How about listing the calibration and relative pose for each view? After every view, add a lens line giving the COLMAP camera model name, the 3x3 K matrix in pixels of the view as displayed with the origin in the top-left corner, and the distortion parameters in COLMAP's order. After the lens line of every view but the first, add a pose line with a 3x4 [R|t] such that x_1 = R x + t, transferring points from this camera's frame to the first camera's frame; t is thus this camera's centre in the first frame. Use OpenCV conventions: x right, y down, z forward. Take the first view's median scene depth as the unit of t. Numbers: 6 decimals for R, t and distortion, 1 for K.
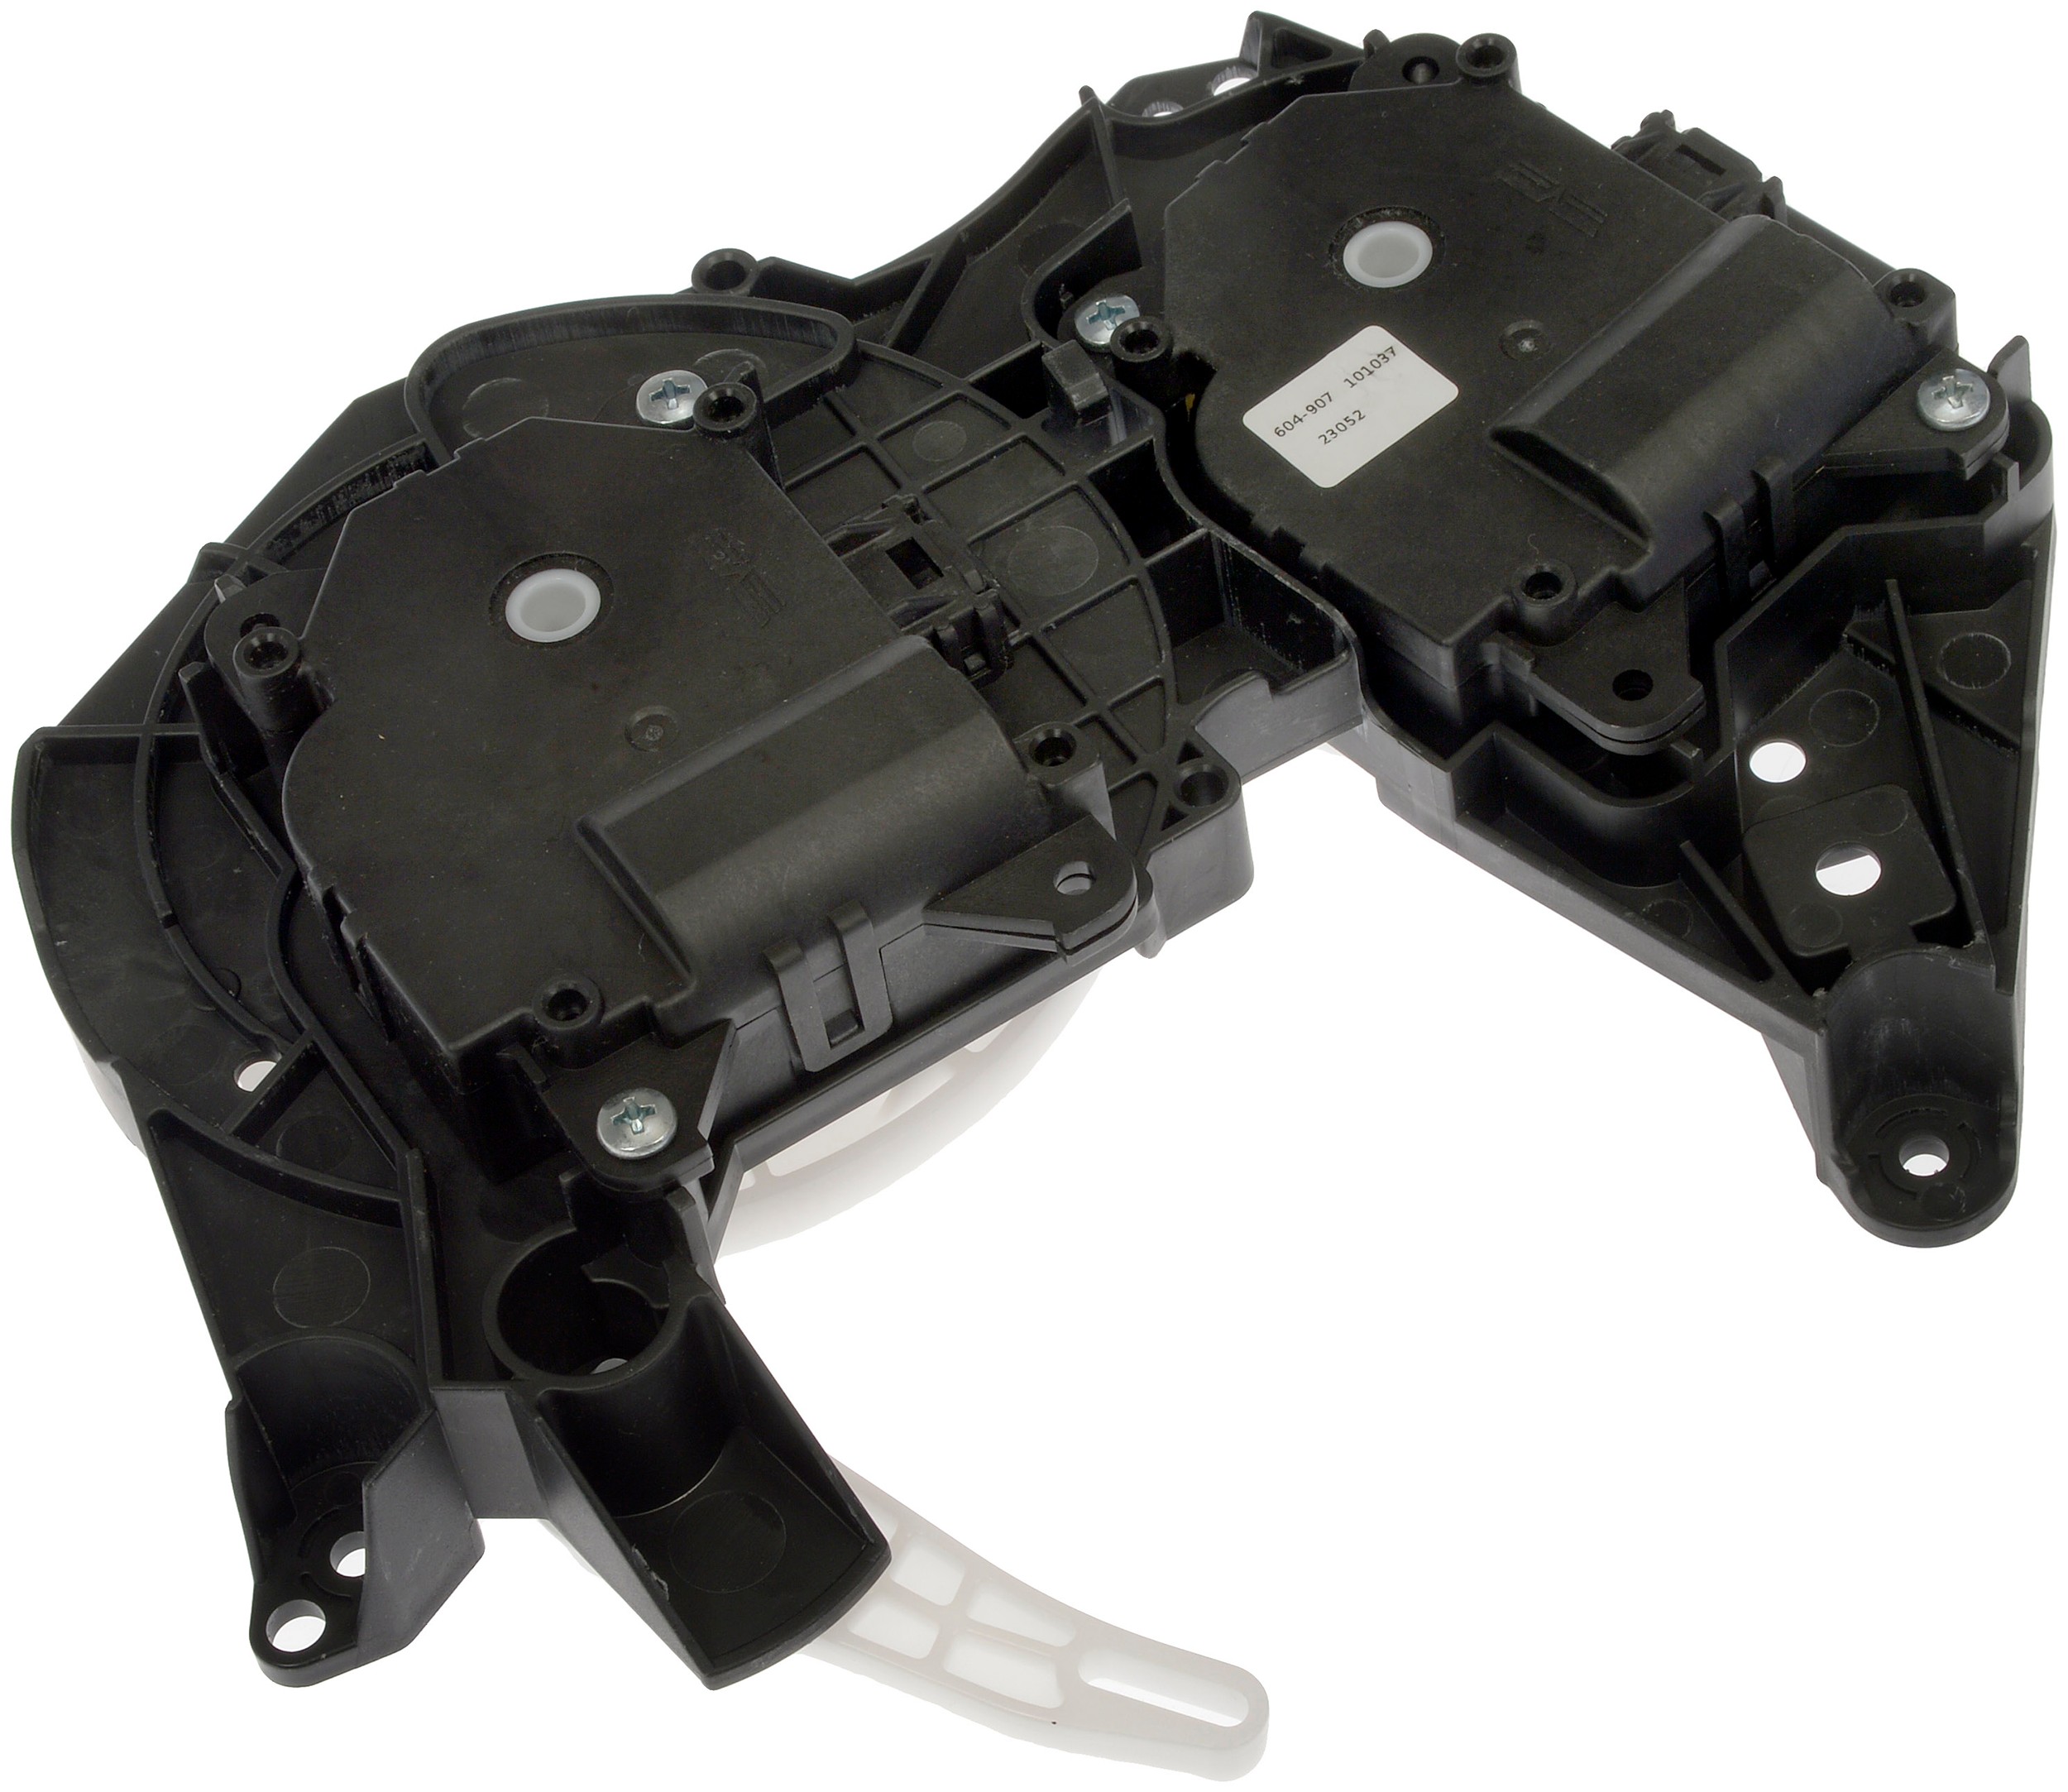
lens RADIAL K [[5937.2, 0, 1034.8], [0, 5937.2, 894.3], [0, 0, 1]] dist [-0.041636, 0.000000]
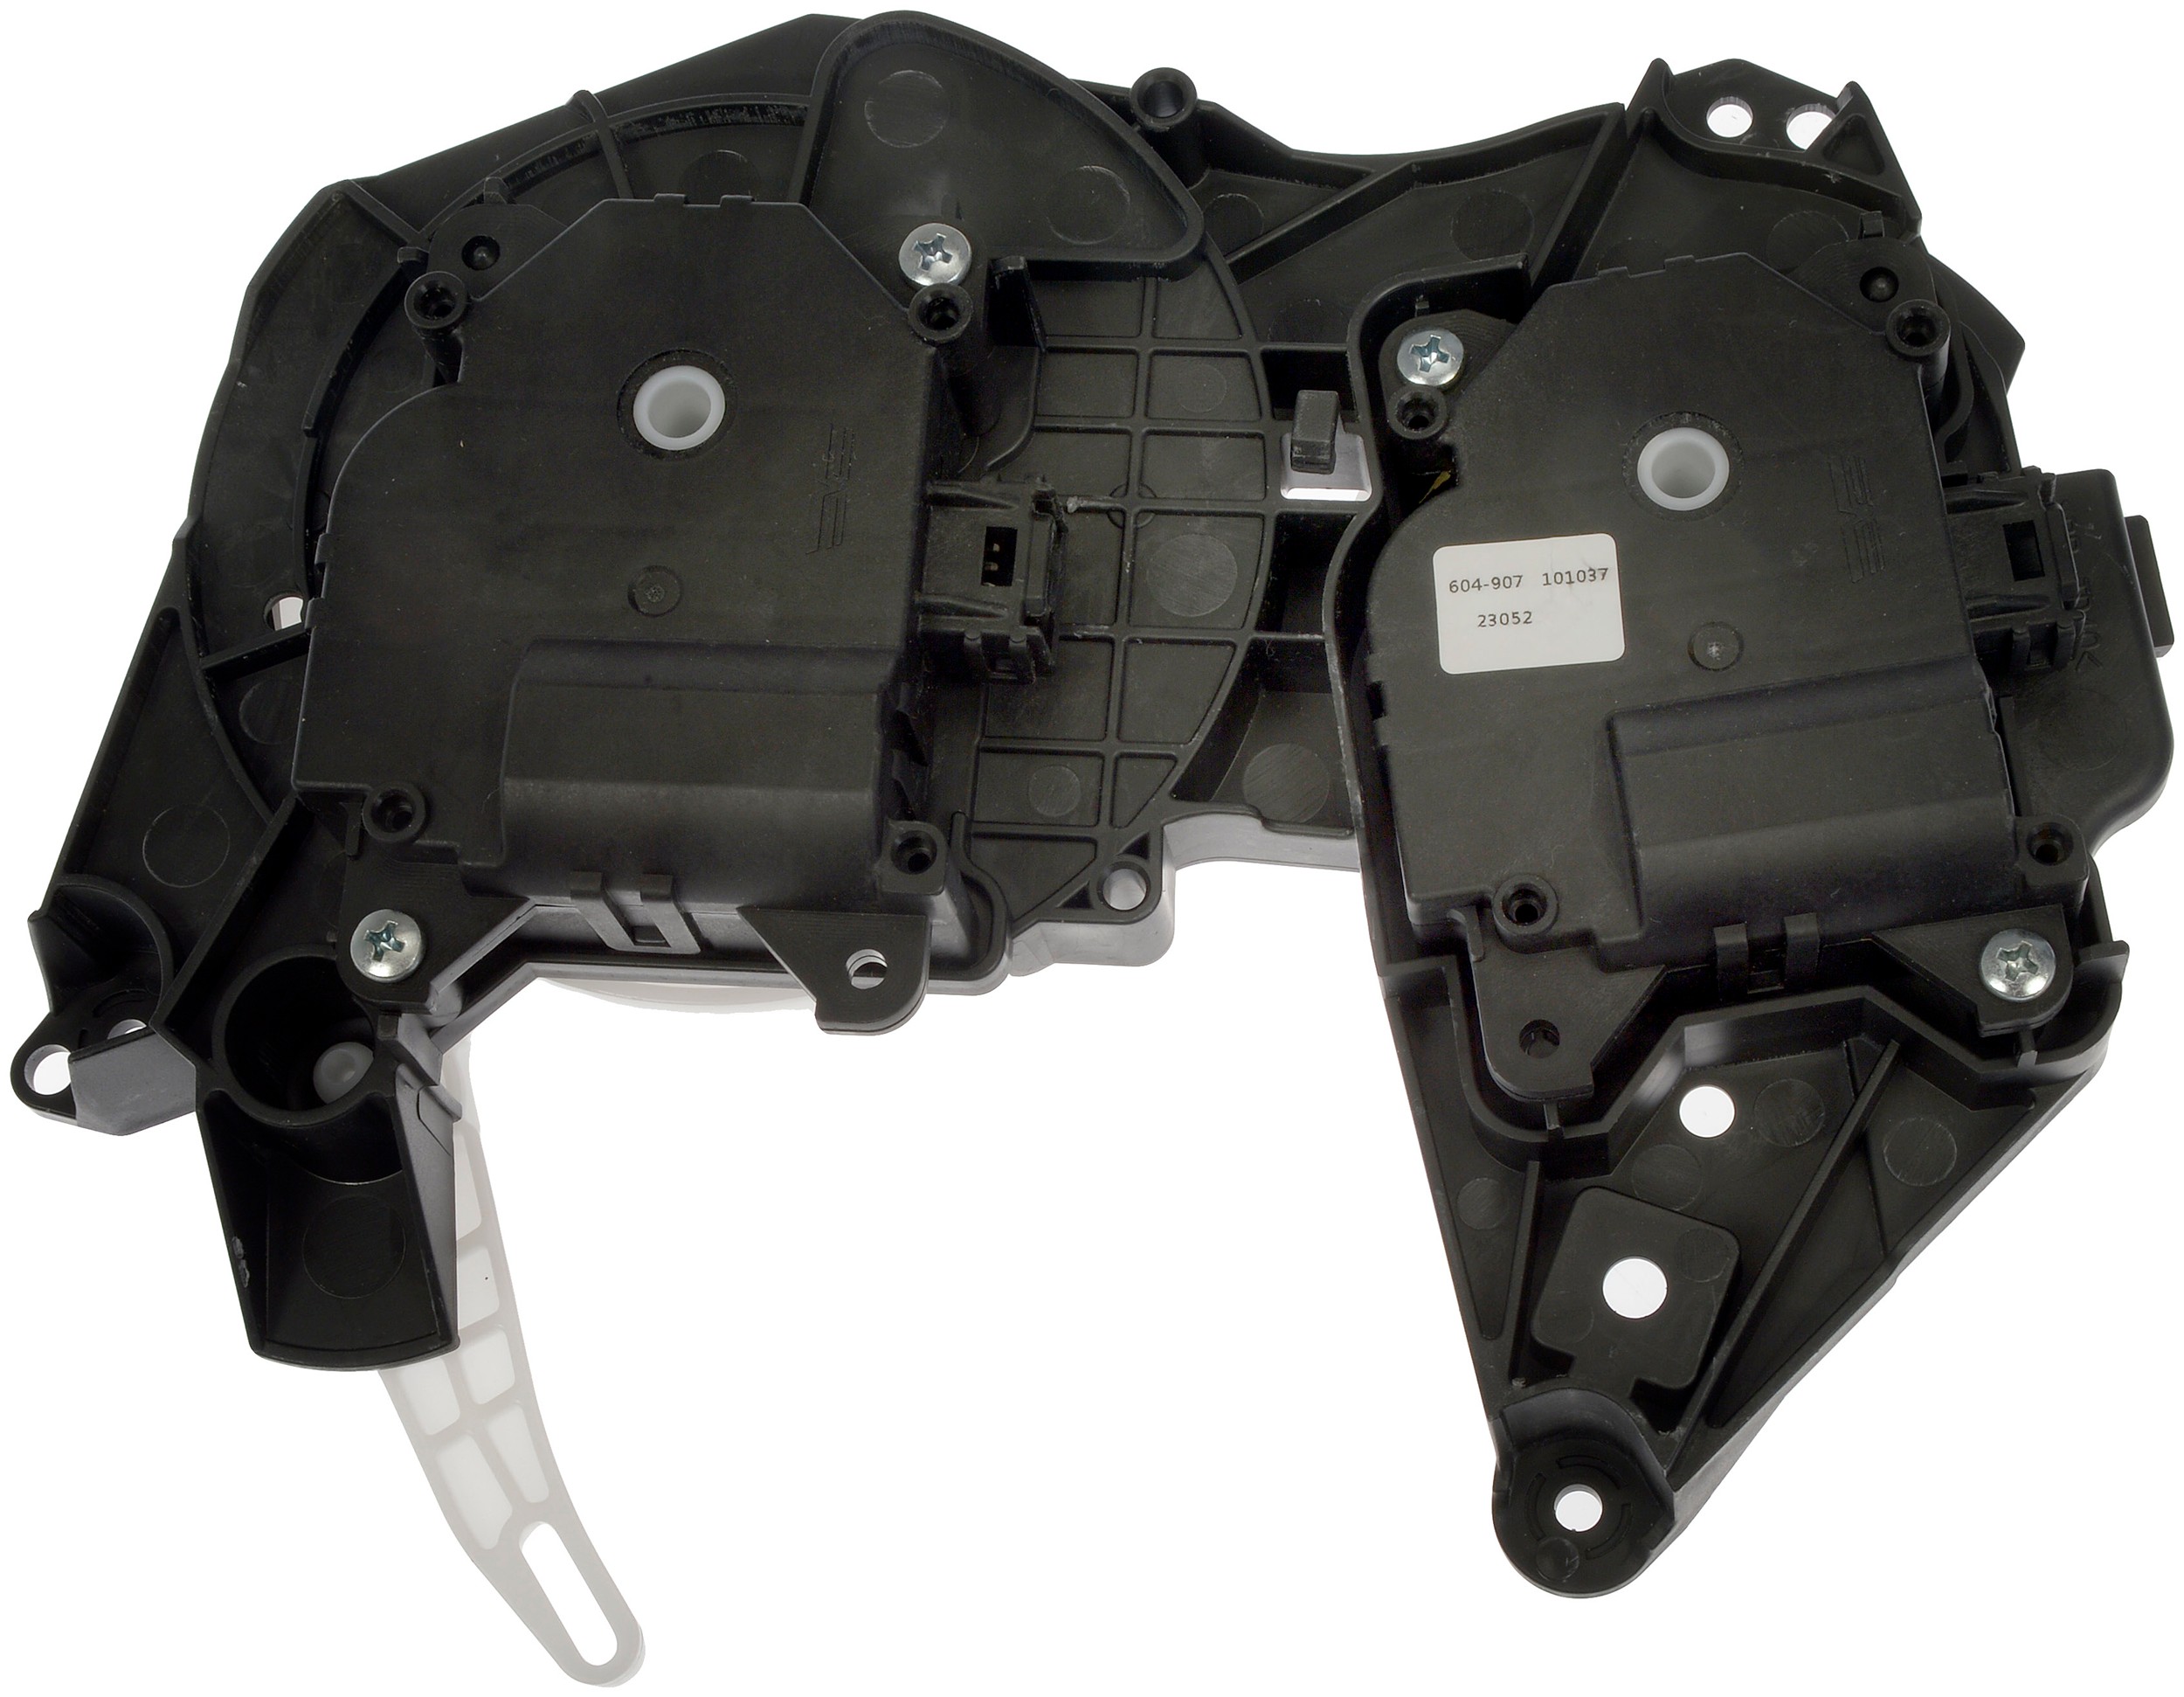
lens RADIAL K [[4227.6, 0, 1086.5], [0, 4227.6, 853.4], [0, 0, 1]] dist [-0.128612, 0.000000]
pose [[0.802133, 0.573556, -0.166183, 0.136126], [-0.454116, 0.766621, 0.453950, -0.339420], [0.387765, -0.288662, 0.875393, 0.345041]]
